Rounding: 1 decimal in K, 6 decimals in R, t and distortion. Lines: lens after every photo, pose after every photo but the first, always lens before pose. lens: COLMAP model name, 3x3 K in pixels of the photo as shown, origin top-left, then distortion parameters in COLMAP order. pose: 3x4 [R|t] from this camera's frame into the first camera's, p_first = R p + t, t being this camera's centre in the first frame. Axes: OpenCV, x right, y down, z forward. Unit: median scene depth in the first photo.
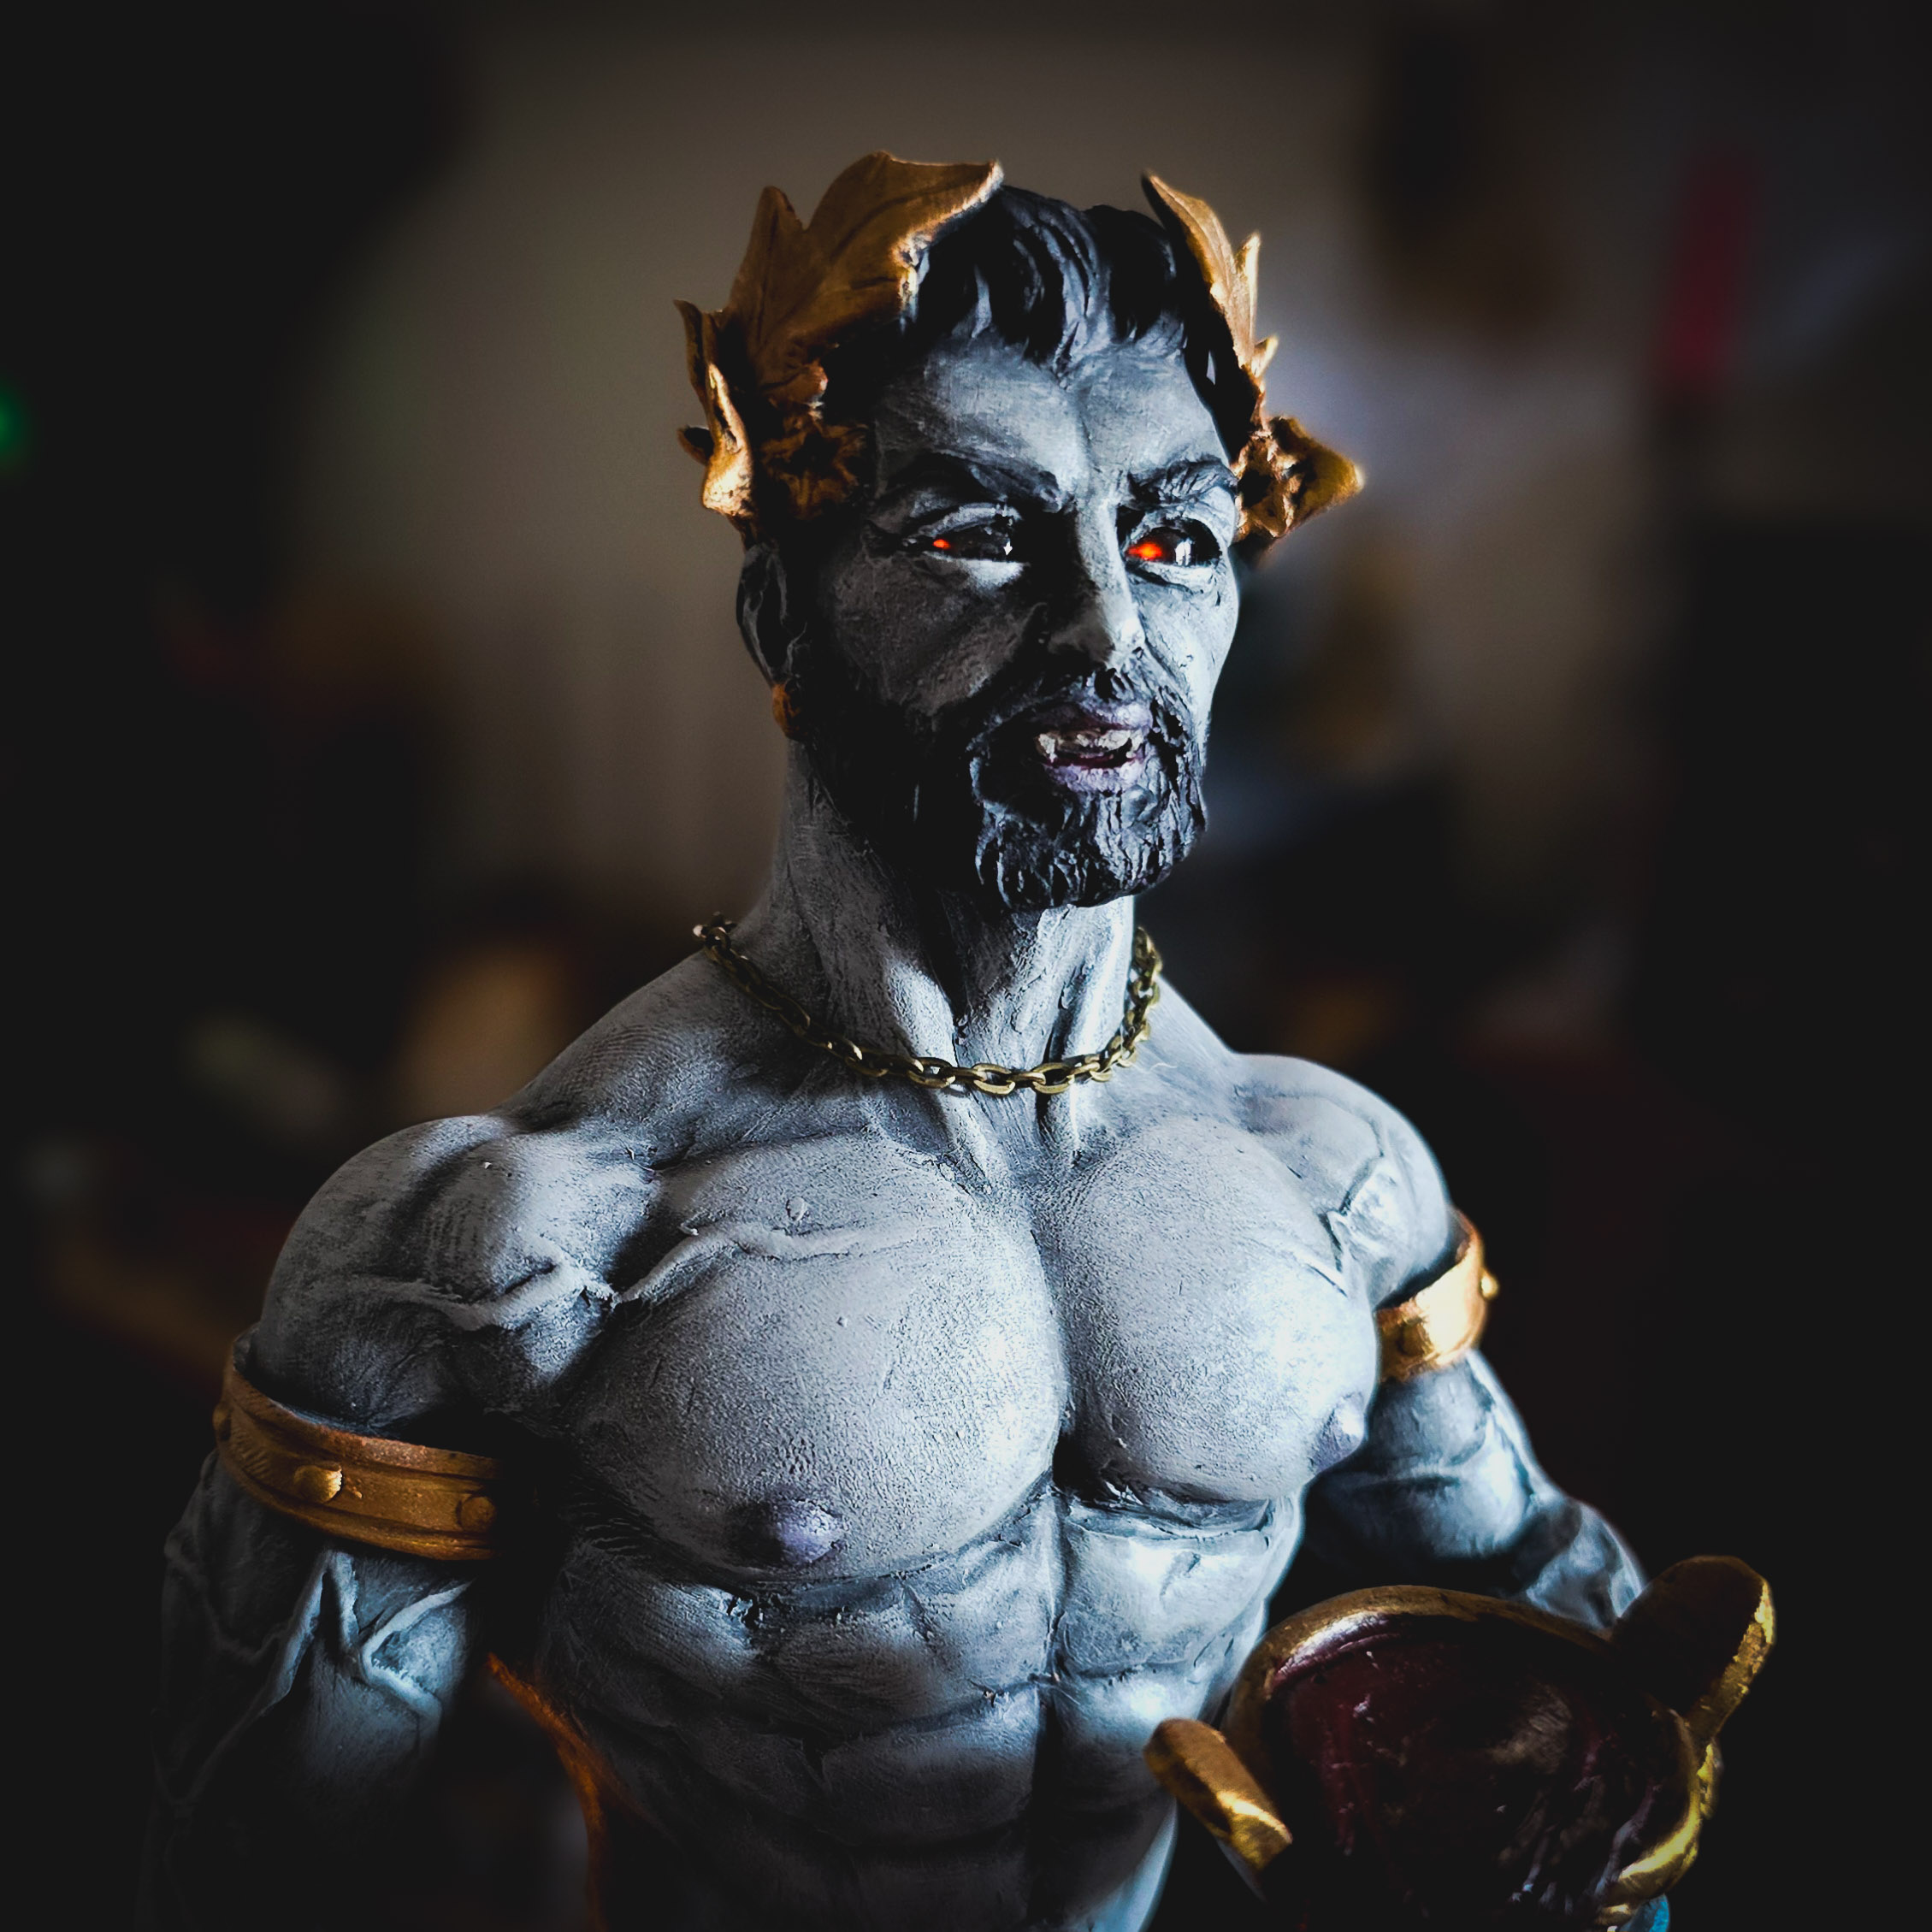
lens RADIAL K [[2426.4, 0, 958.5], [0, 2426.4, 1168.2], [0, 0, 1]] dist [0.164238, -0.656121]
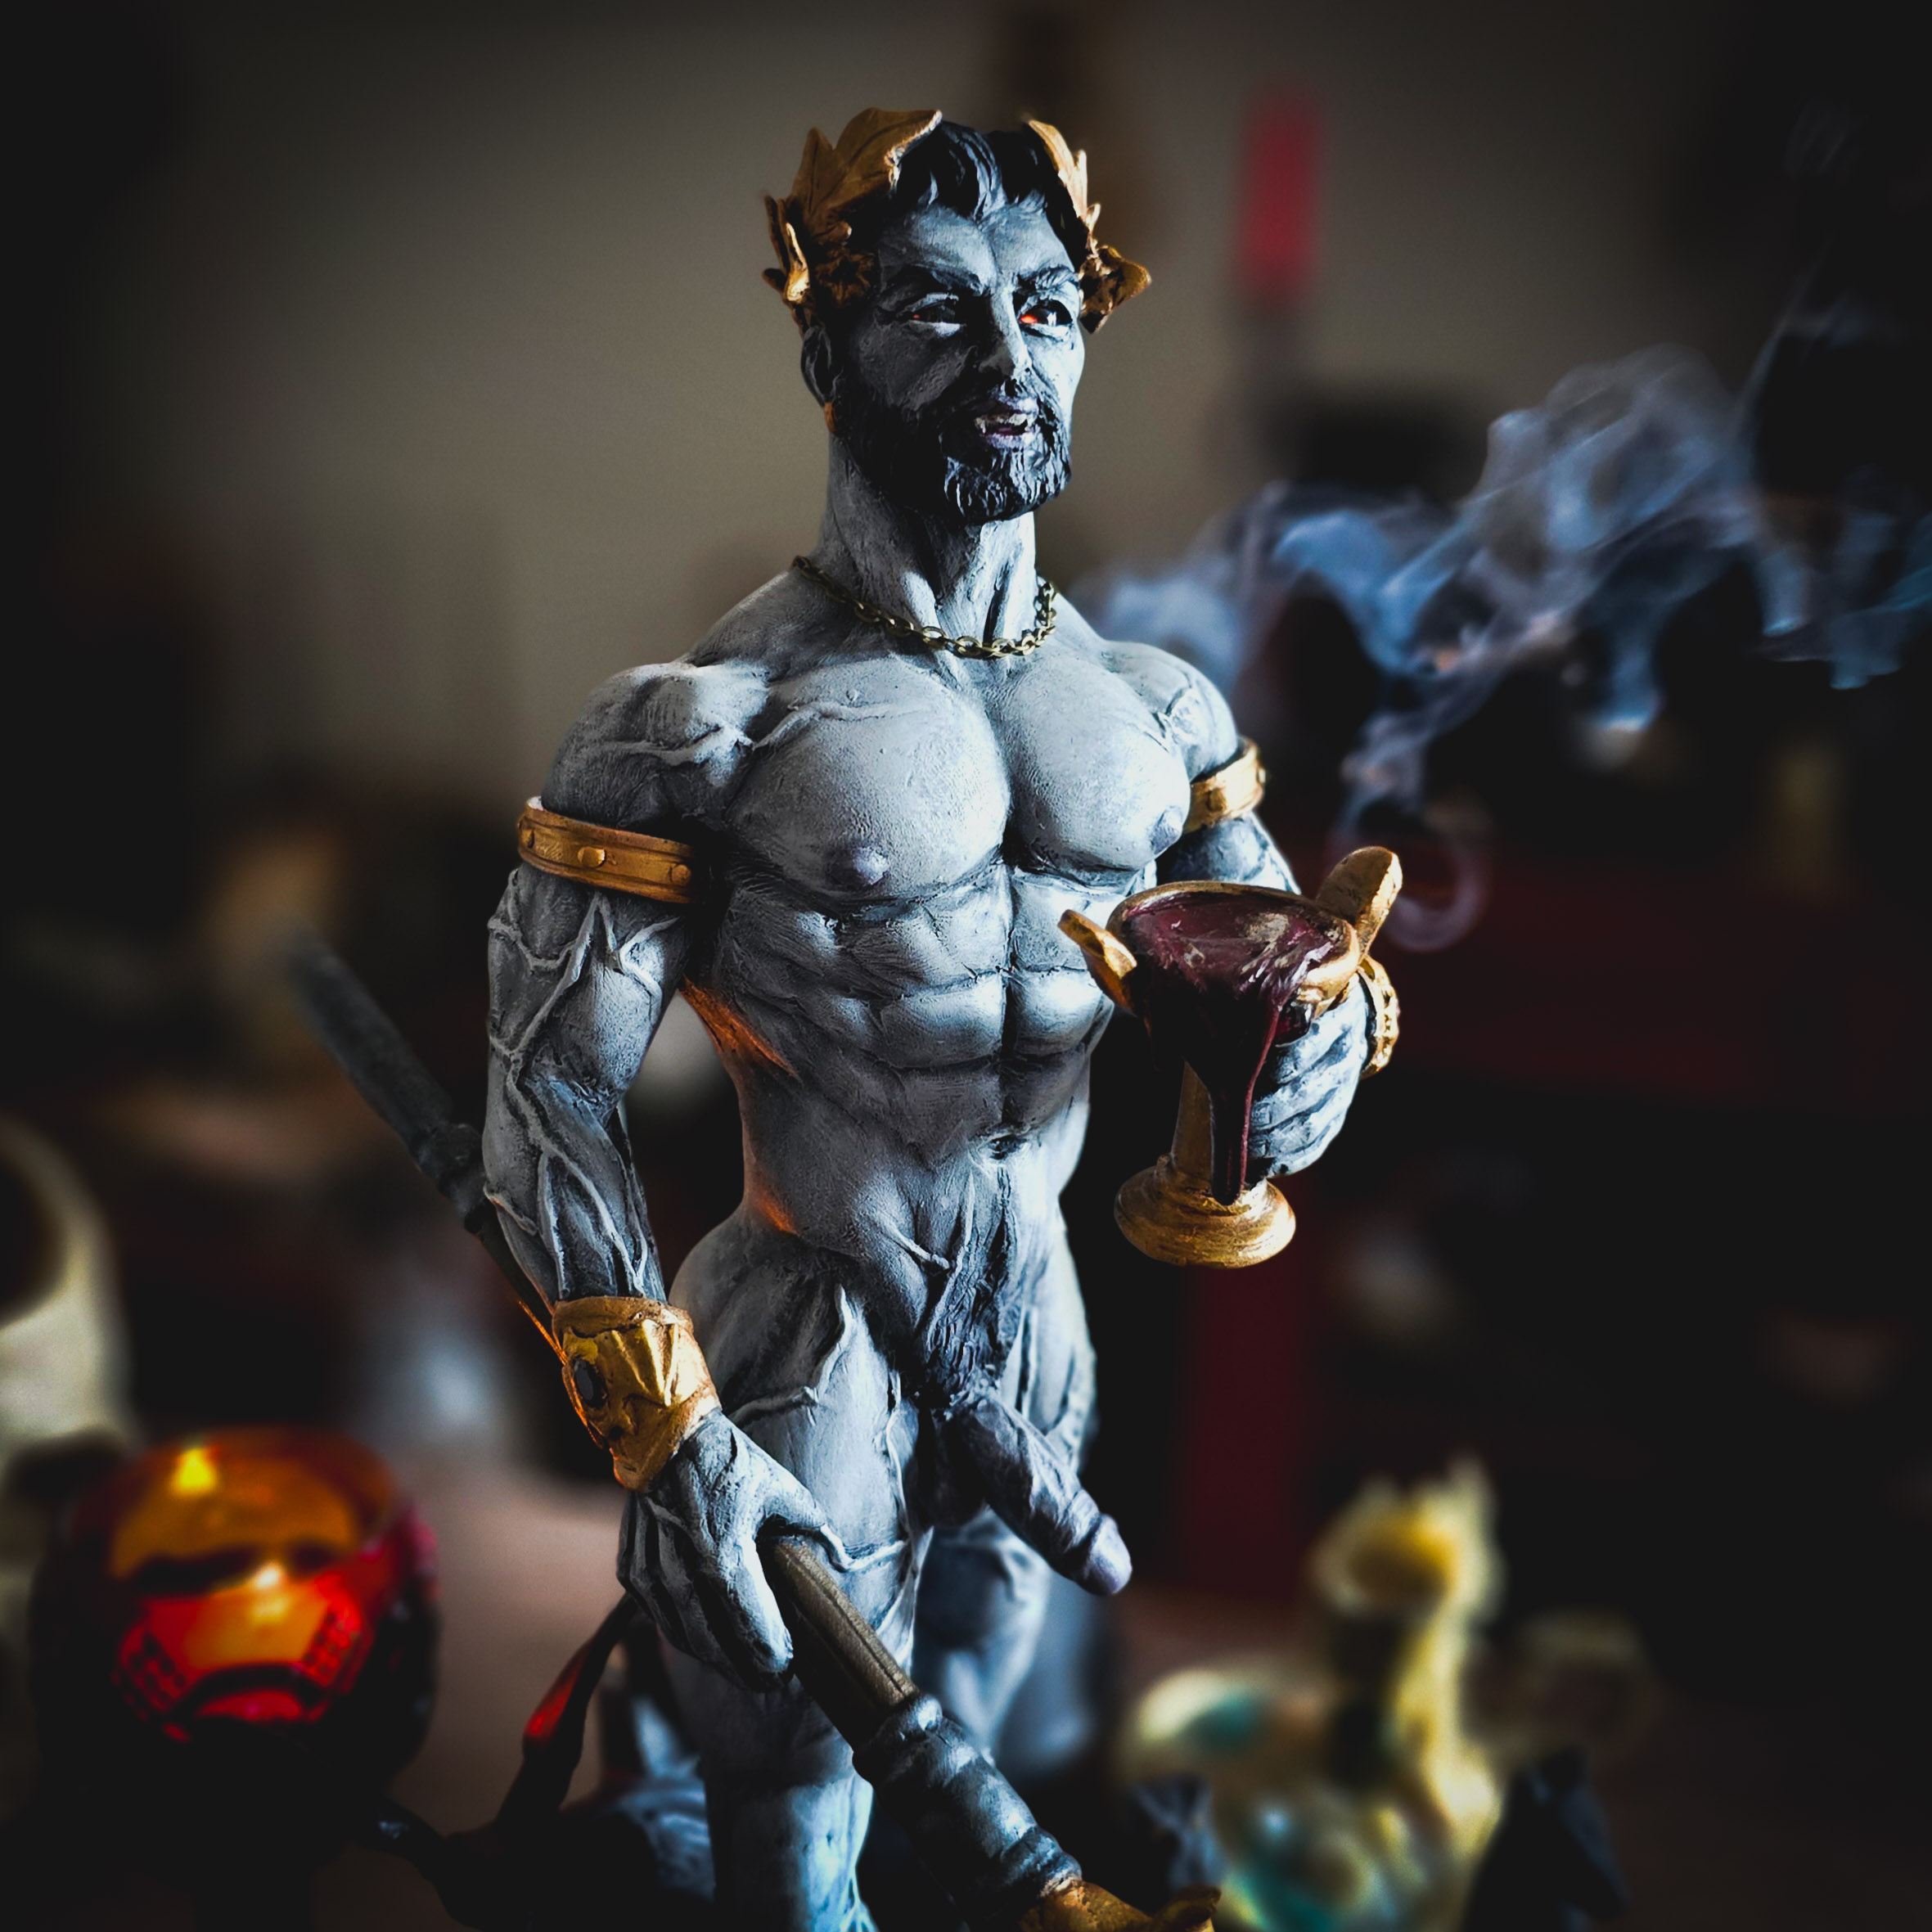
lens RADIAL K [[2279.4, 0, 953.5], [0, 2279.4, 947.3], [0, 0, 1]] dist [0.216035, -0.847951]
pose [[0.998569, -0.047510, 0.024550, -0.042745], [0.048763, 0.997392, -0.053212, 0.293032], [-0.021958, 0.054333, 0.998281, -0.659146]]
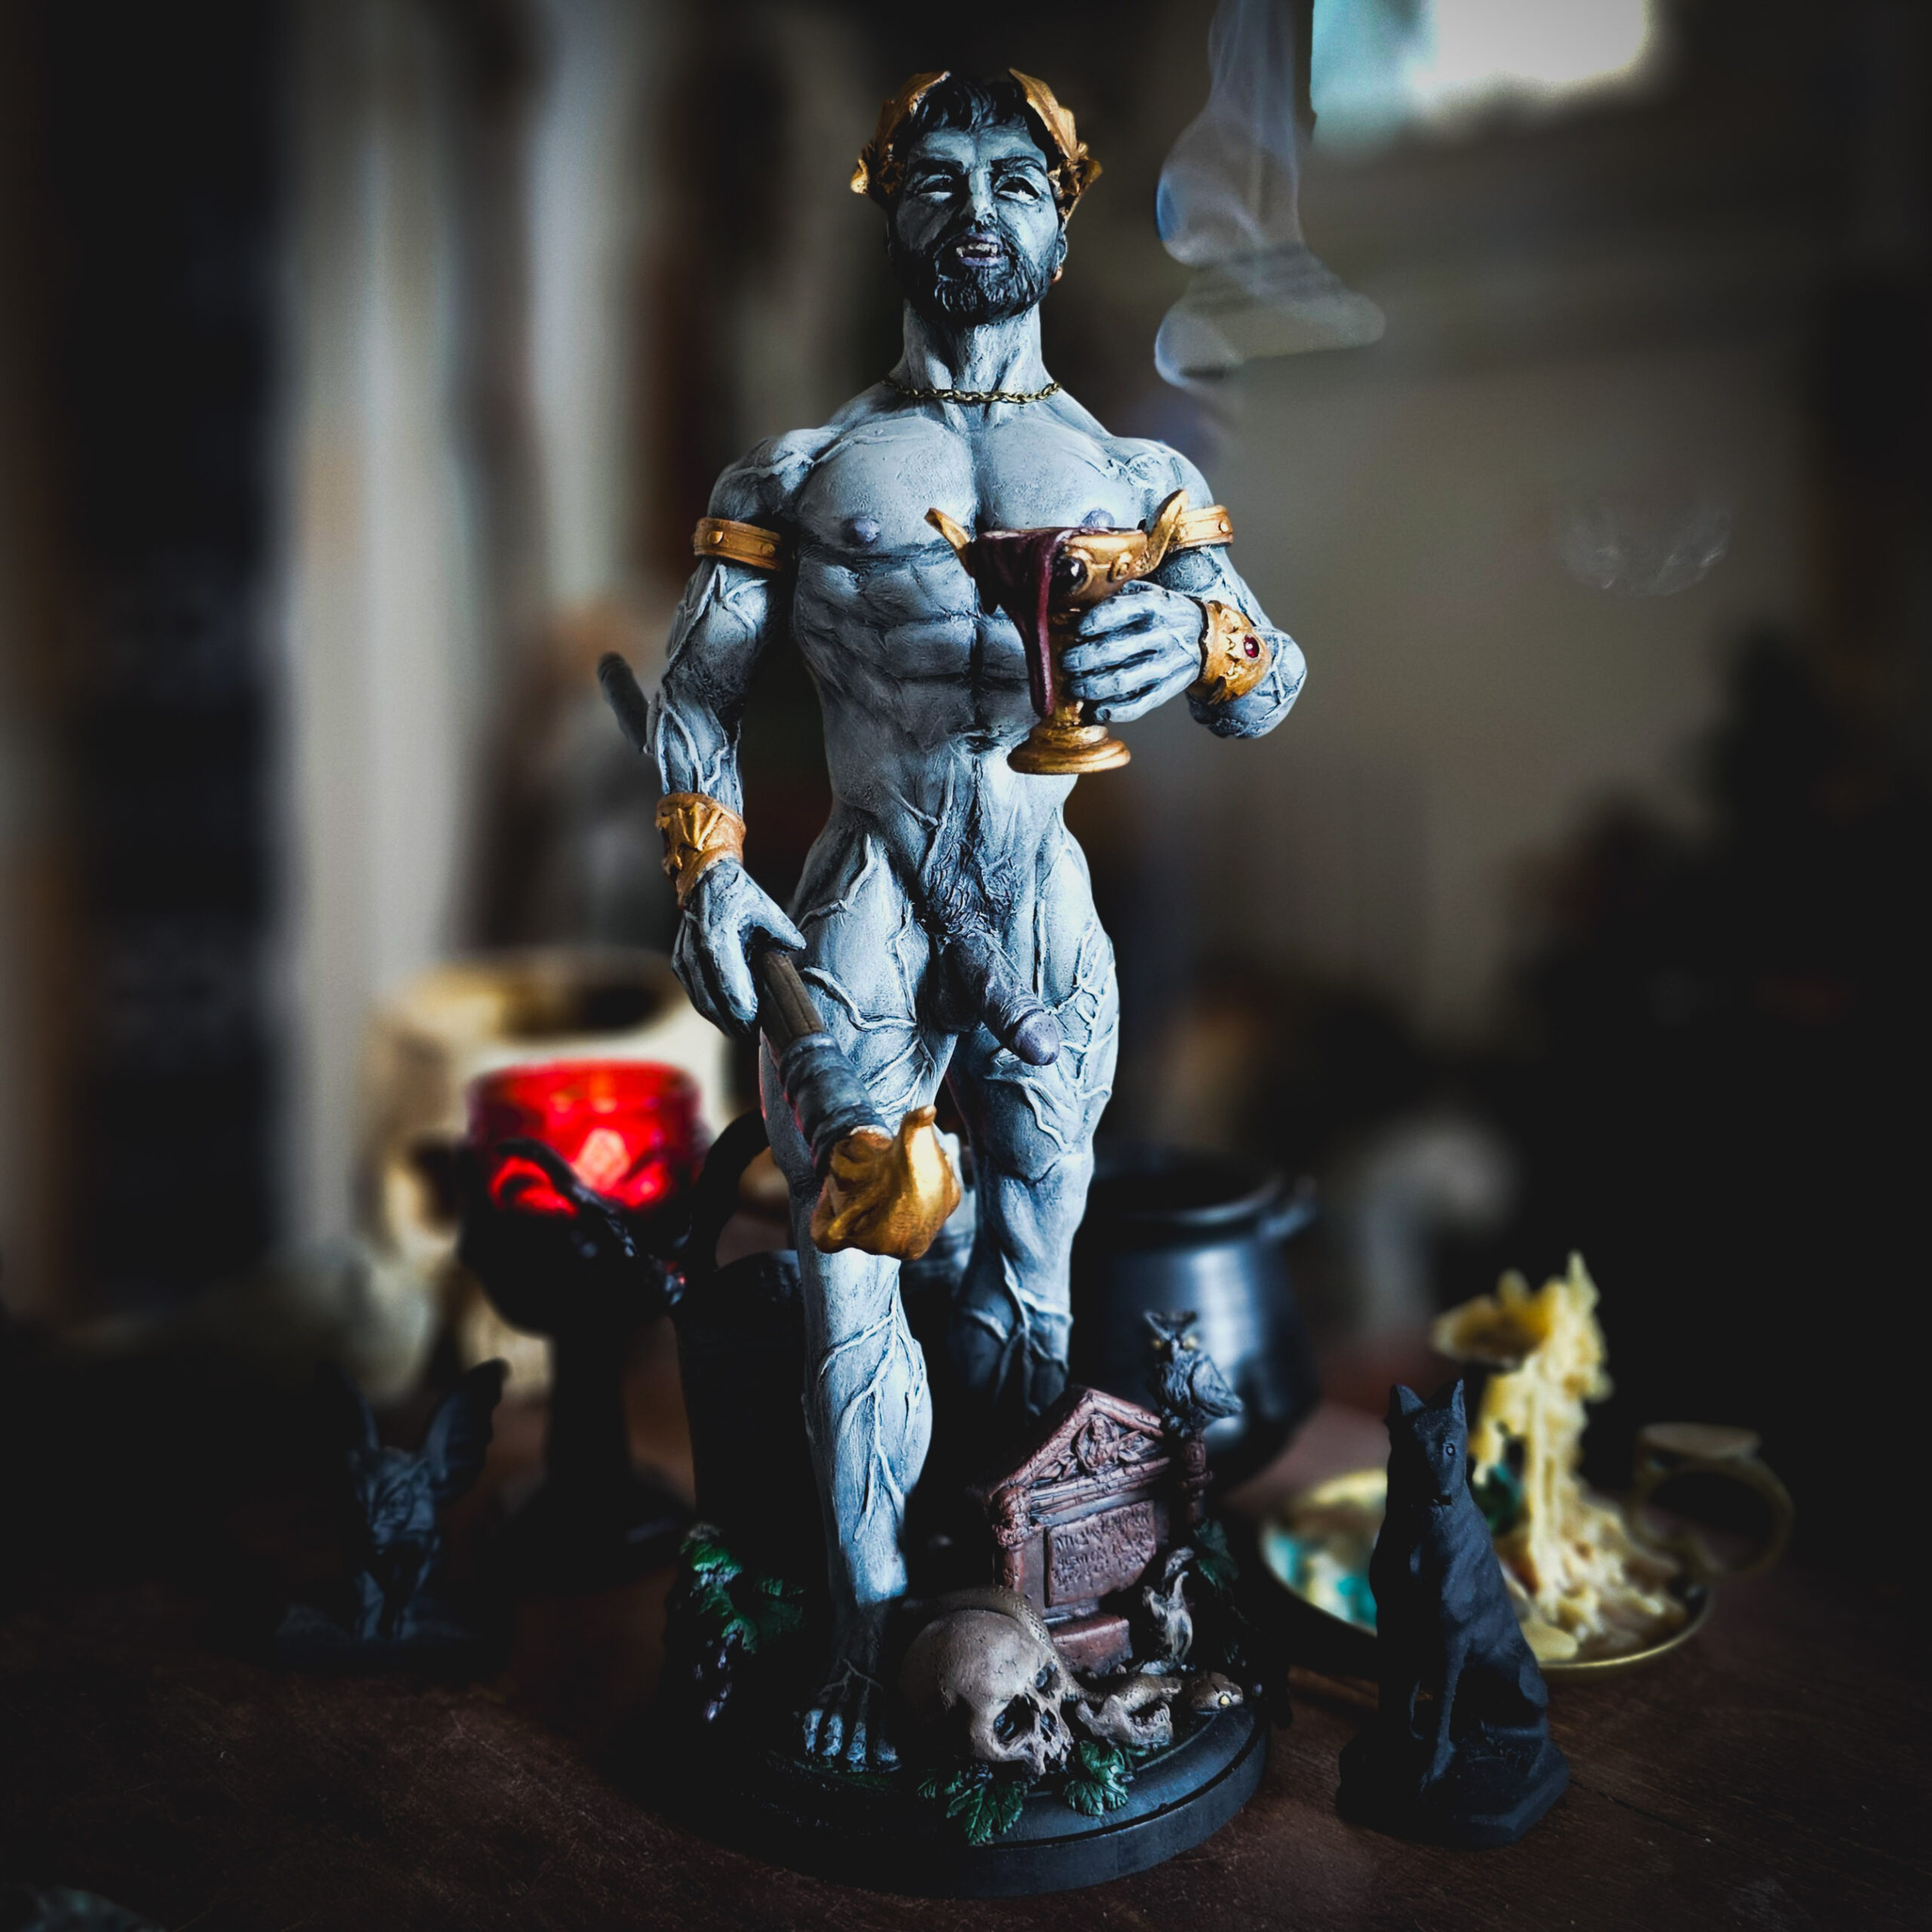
lens RADIAL K [[1961.1, 0, 965.6], [0, 1961.1, 914.9], [0, 0, 1]] dist [0.093649, -0.173602]
pose [[0.933678, -0.028439, -0.356981, 0.800221], [-0.052701, 0.975076, -0.215519, 1.018262], [0.354213, 0.220039, 0.908909, -0.861667]]
